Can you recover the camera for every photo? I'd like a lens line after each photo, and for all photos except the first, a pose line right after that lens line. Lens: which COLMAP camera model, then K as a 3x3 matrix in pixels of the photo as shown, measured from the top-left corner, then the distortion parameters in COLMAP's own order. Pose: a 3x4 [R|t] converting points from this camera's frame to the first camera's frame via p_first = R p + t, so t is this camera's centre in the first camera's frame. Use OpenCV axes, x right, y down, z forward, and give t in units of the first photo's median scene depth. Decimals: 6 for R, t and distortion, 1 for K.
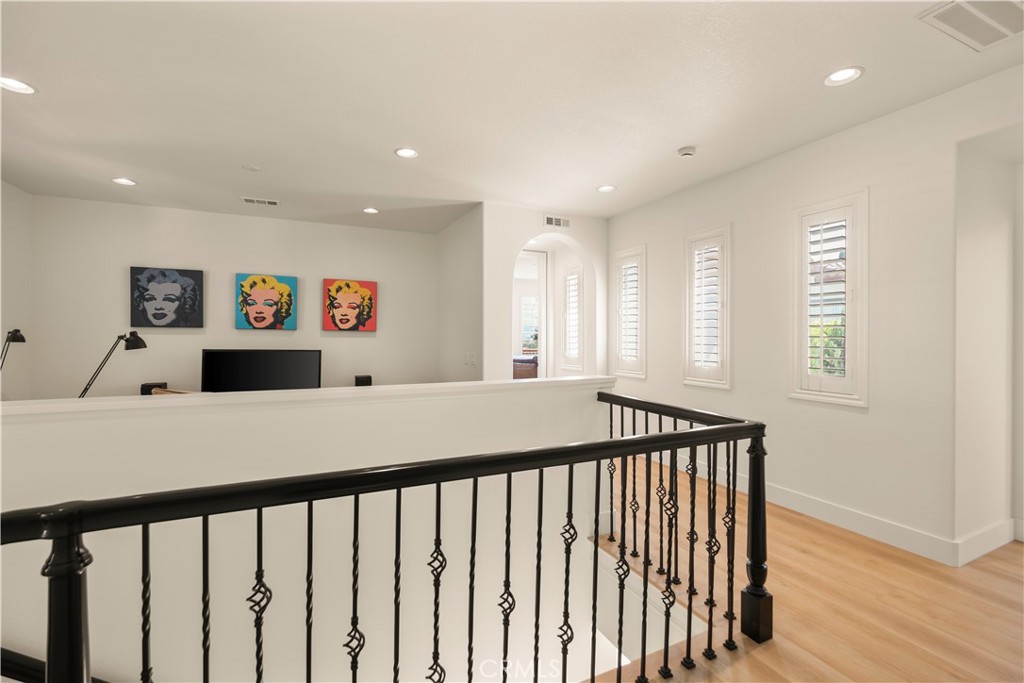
lens RADIAL K [[452.8, 0, 511.4], [0, 452.8, 340.7], [0, 0, 1]] dist [0.000725, -0.001508]
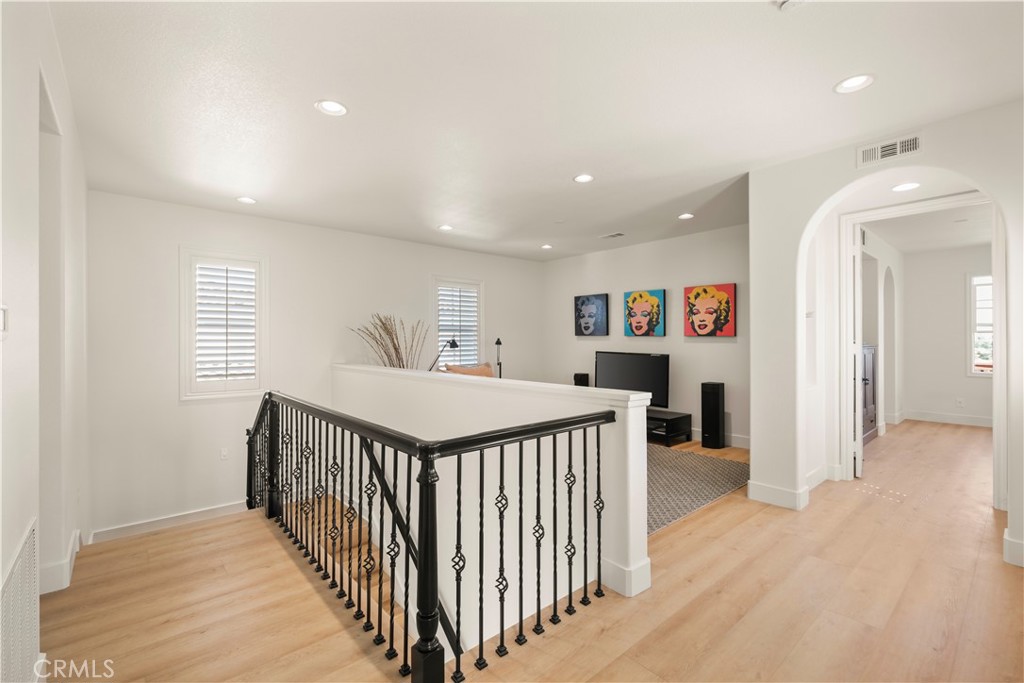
lens RADIAL K [[452.8, 0, 511.0], [0, 452.8, 337.0], [0, 0, 1]] dist [0.000725, -0.001508]
pose [[0.257203, -0.011246, -0.966292, 0.508792], [-0.010423, 0.999842, -0.014410, -0.001872], [0.966301, 0.013778, 0.257045, 0.343031]]
